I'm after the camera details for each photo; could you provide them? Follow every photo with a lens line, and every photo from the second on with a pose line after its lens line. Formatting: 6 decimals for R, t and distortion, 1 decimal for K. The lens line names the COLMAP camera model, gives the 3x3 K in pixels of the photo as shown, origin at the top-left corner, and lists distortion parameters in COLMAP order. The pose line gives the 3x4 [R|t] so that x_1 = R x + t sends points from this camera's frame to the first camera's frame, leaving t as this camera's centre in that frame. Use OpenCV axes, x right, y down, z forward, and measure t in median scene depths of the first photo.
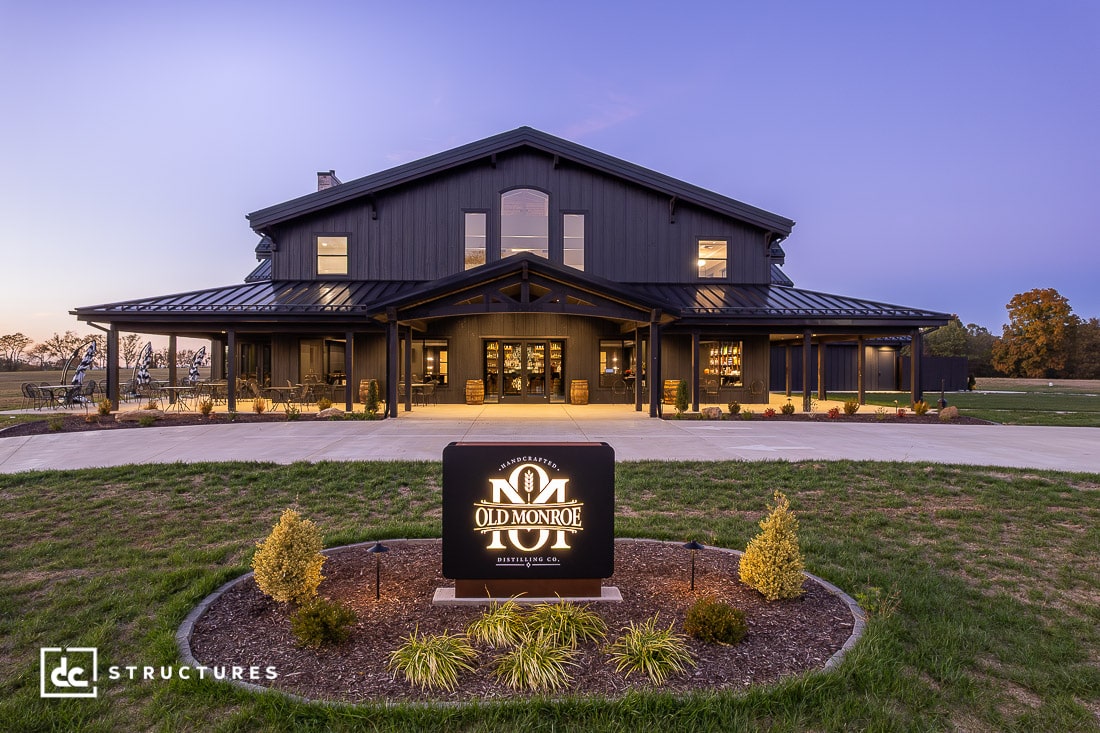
lens RADIAL K [[700.0, 0, 550.0], [0, 700.0, 366.5], [0, 0, 1]] dist [-0.060057, 0.068188]
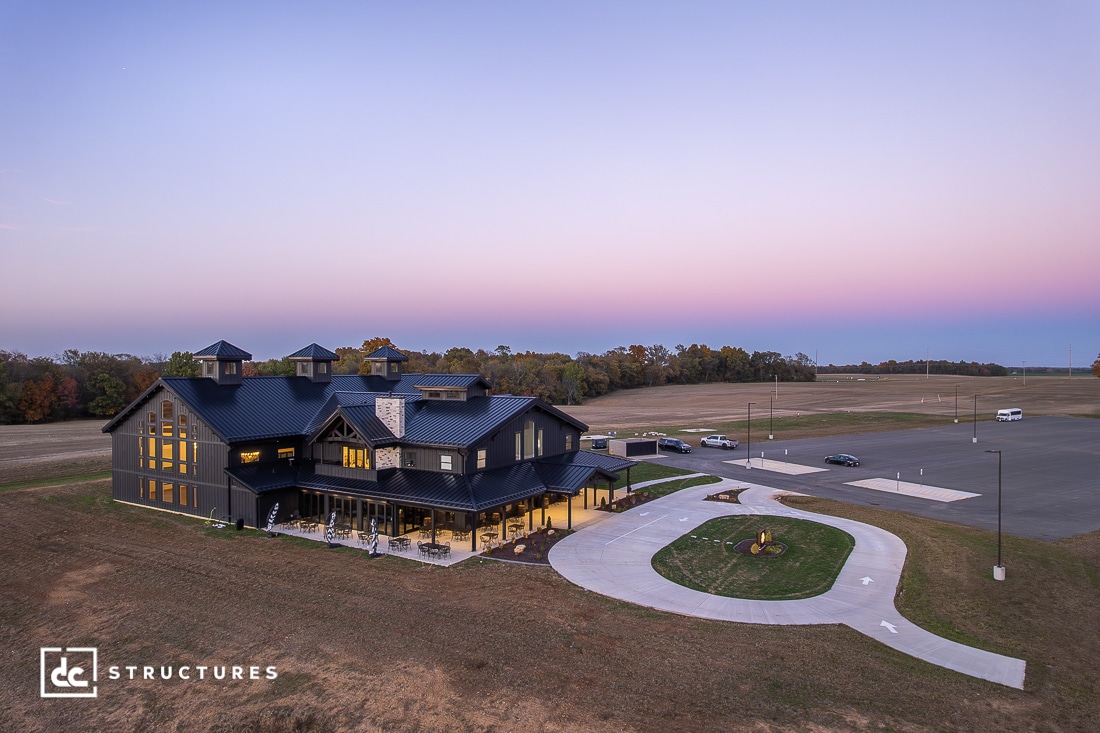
lens RADIAL K [[702.7, 0, 551.2], [0, 702.7, 368.1], [0, 0, 1]] dist [-0.082461, 0.075167]
pose [[0.546838, -0.007426, 0.837205, -2.017318], [0.001751, 0.999969, 0.007725, -0.460405], [-0.837237, -0.002758, 0.546834, -0.362307]]
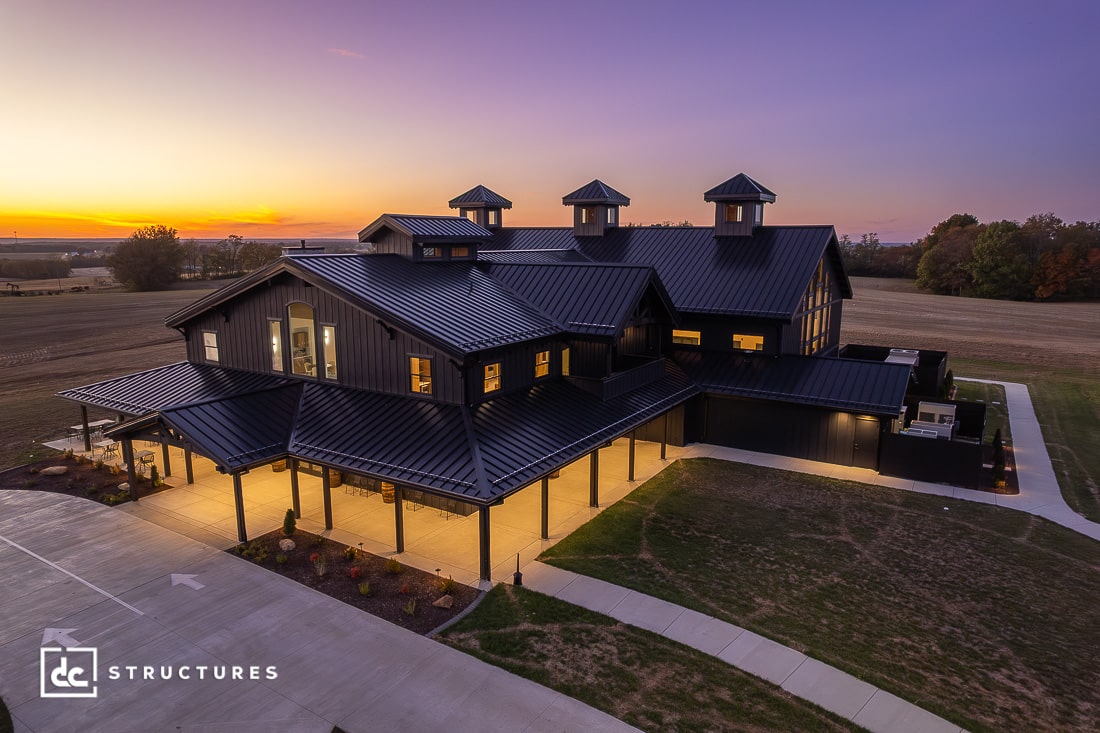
lens RADIAL K [[700.0, 0, 550.0], [0, 700.0, 366.5], [0, 0, 1]] dist [-0.060057, 0.068188]
pose [[0.826394, 0.099534, -0.554225, 1.008402], [-0.000173, 0.984298, 0.176514, -0.364627], [0.563092, -0.145774, 0.813435, 0.263235]]
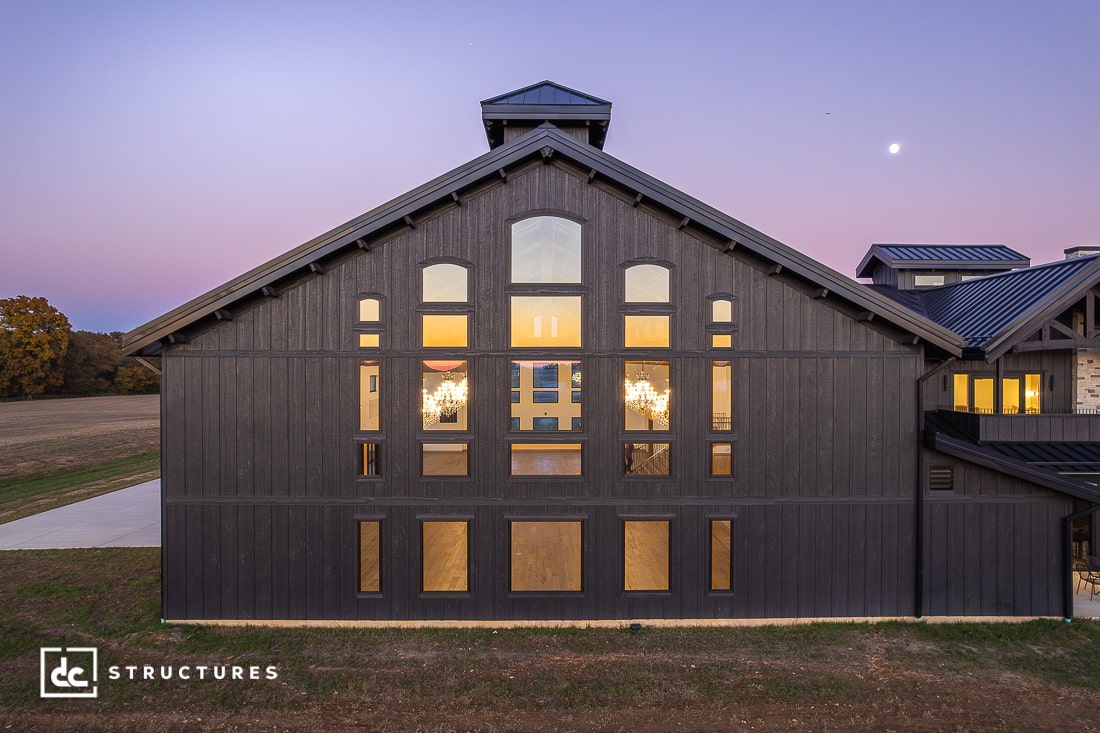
lens RADIAL K [[706.0, 0, 555.0], [0, 706.0, 364.9], [0, 0, 1]] dist [-0.055508, 0.058294]
pose [[0.031049, -0.003931, 0.999510, -1.403673], [-0.000180, 0.999992, 0.003939, -0.192738], [-0.999518, -0.000302, 0.031048, 2.051874]]
